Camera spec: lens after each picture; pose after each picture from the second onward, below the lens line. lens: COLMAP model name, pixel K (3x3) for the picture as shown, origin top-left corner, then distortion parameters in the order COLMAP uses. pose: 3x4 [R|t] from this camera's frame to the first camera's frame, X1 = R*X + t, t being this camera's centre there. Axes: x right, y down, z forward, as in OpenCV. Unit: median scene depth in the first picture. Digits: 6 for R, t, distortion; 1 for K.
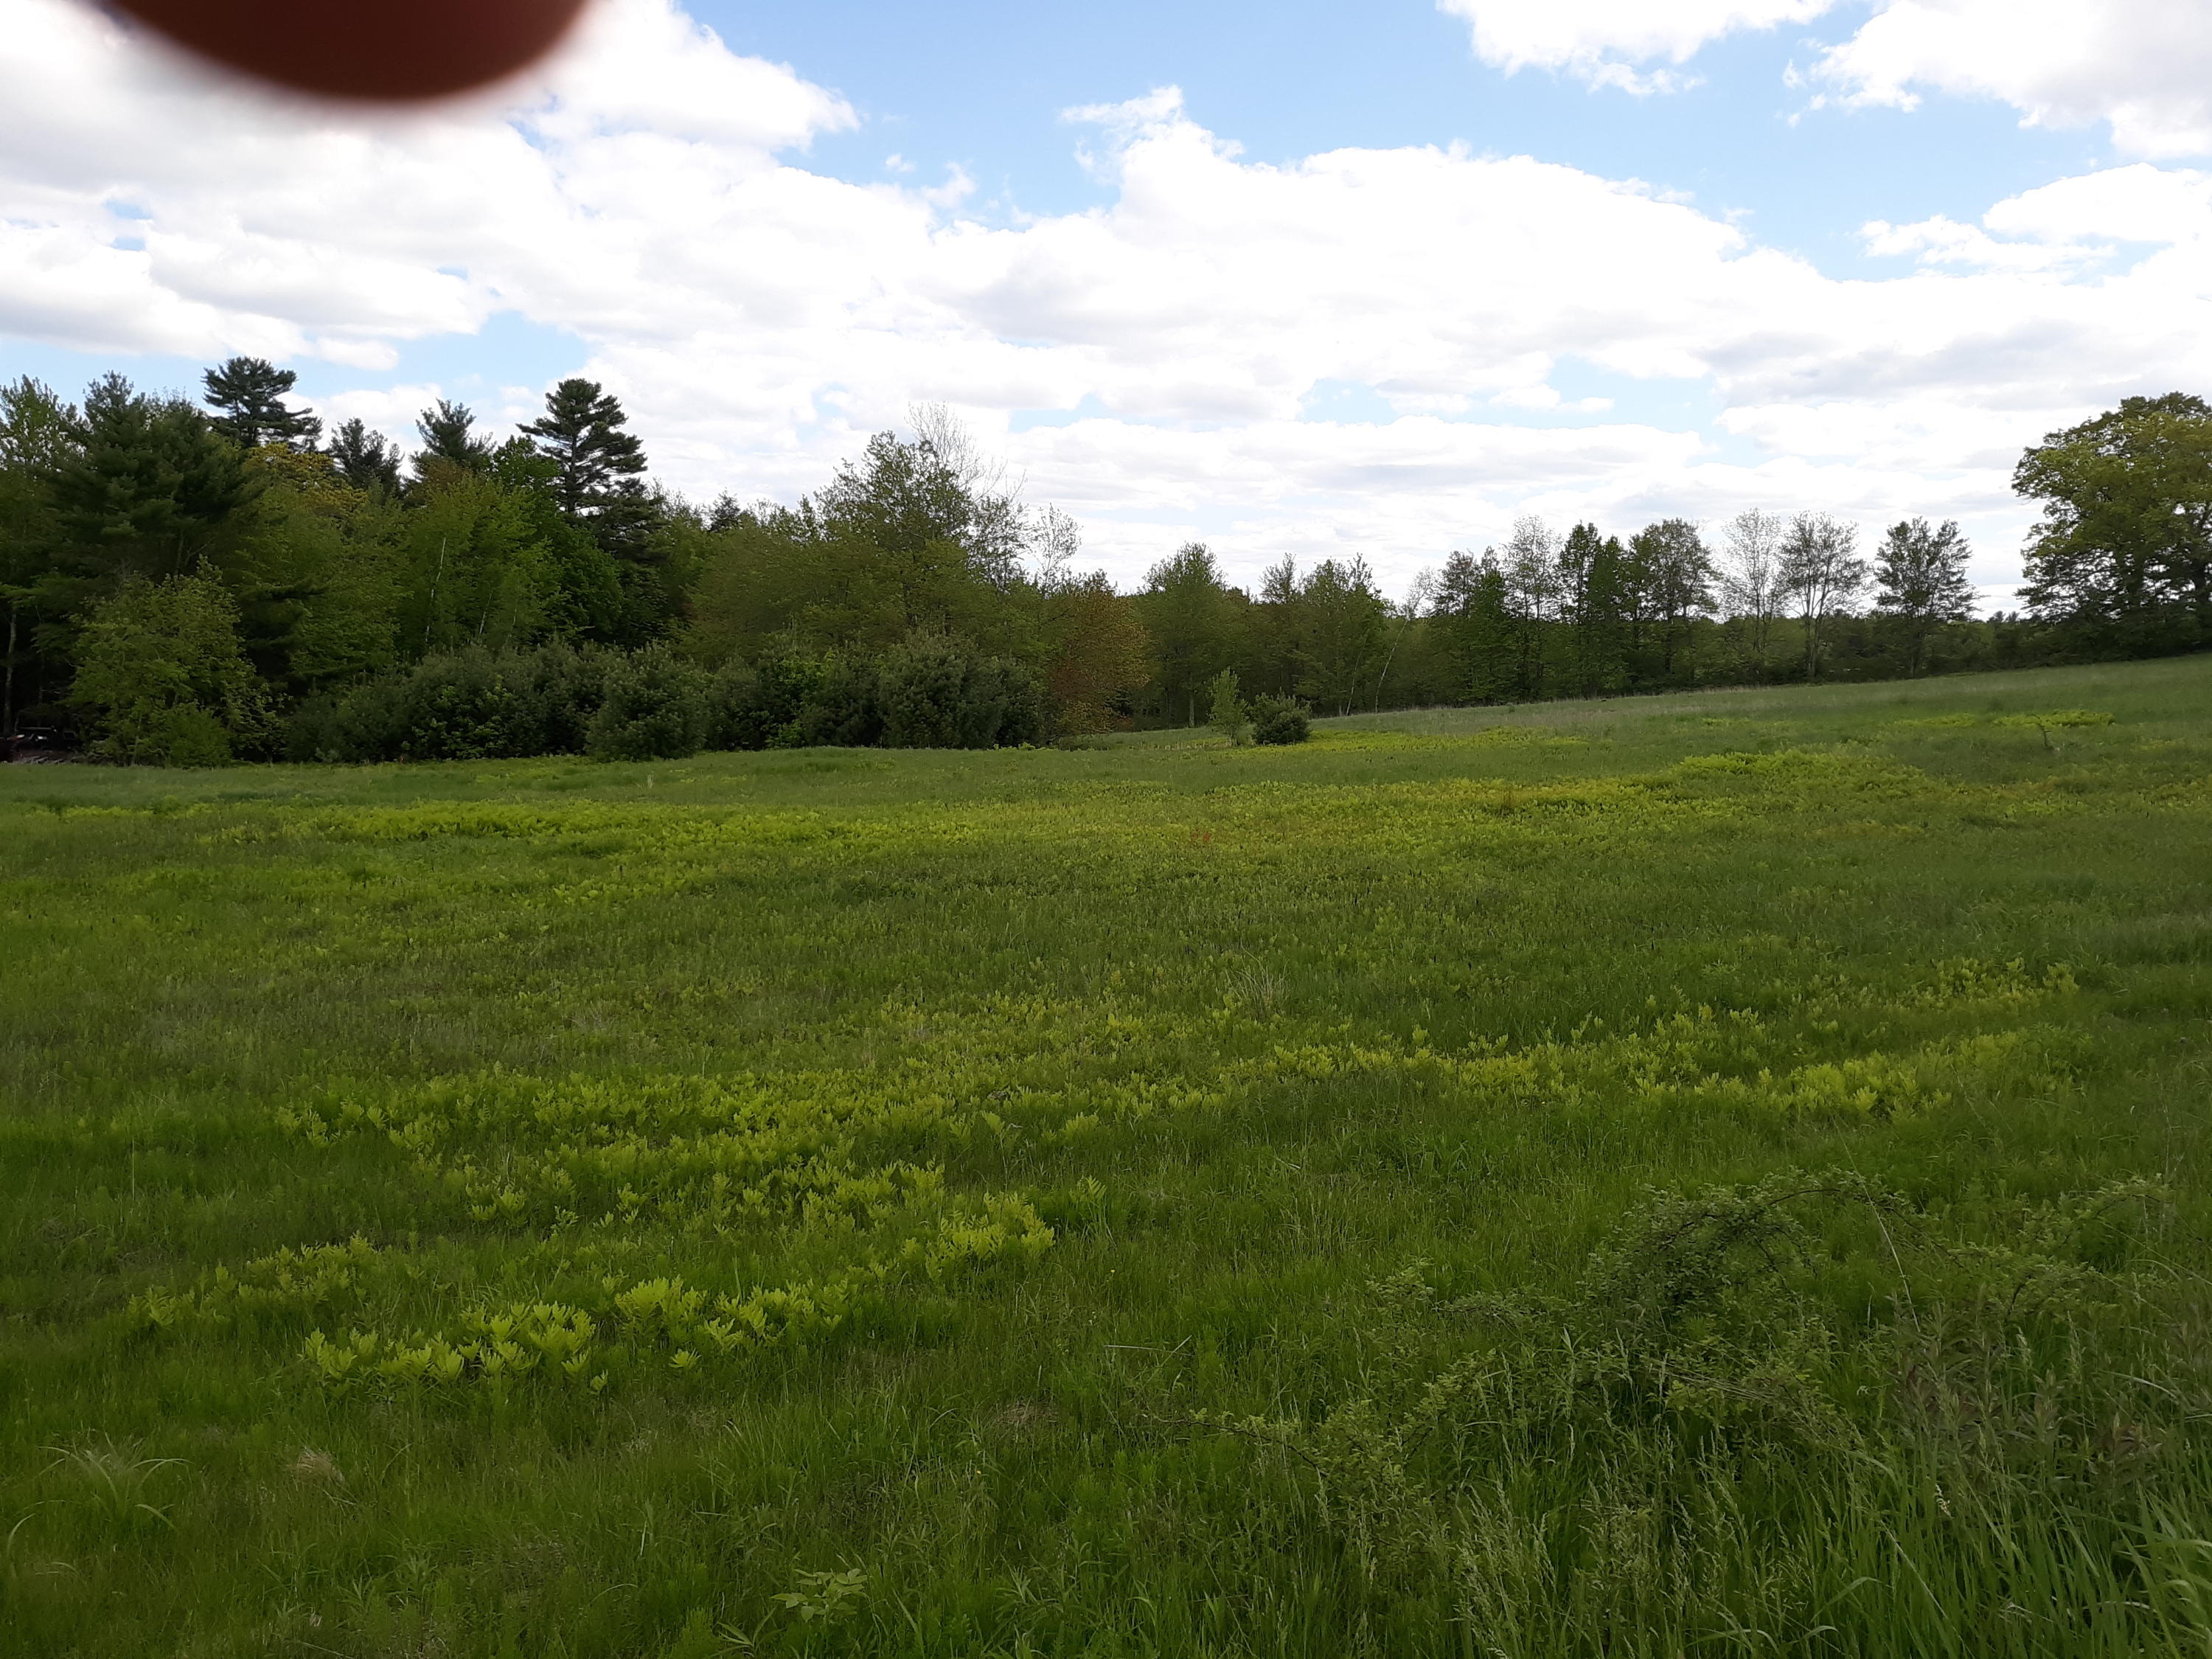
lens RADIAL K [[1827.3, 0, 1067.3], [0, 1827.3, 830.7], [0, 0, 1]] dist [-0.017575, -0.005382]
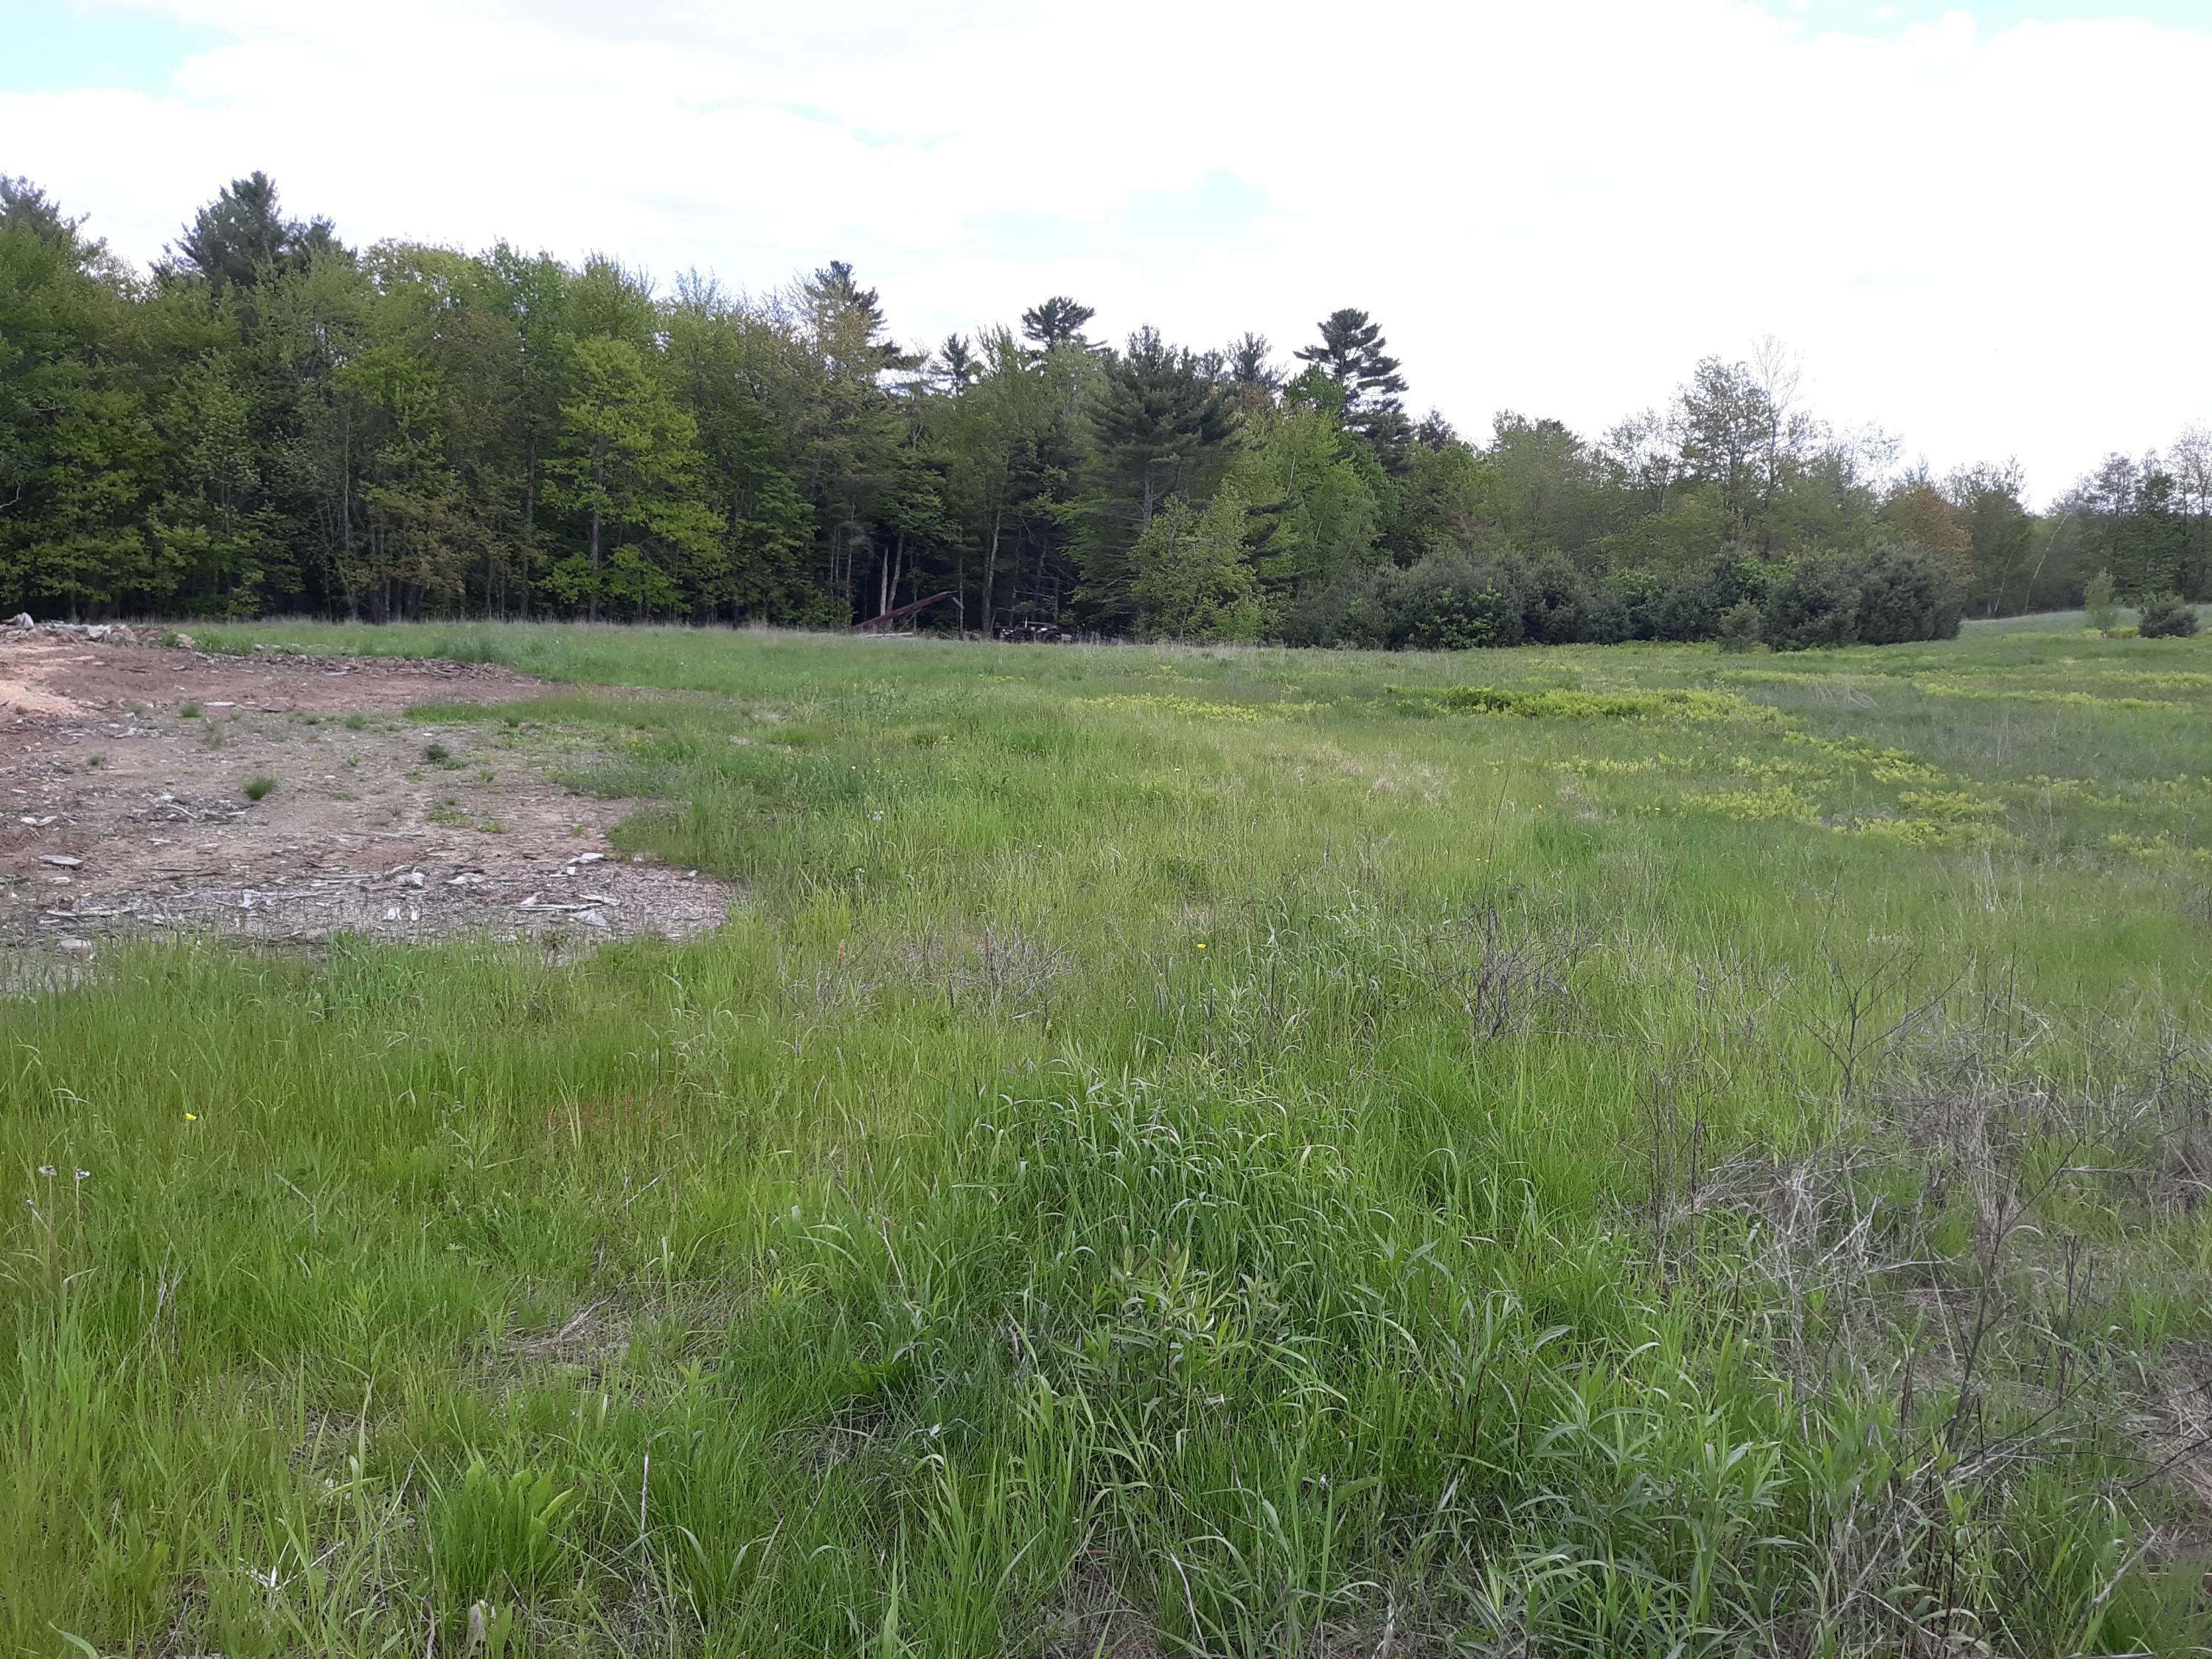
lens RADIAL K [[1849.4, 0, 1117.1], [0, 1849.4, 833.6], [0, 0, 1]] dist [0.079988, -0.201028]
pose [[0.988207, 0.019190, -0.151915, -0.351879], [-0.011159, 0.998503, 0.053546, 0.018651], [0.152715, -0.051219, 0.986942, -0.236218]]
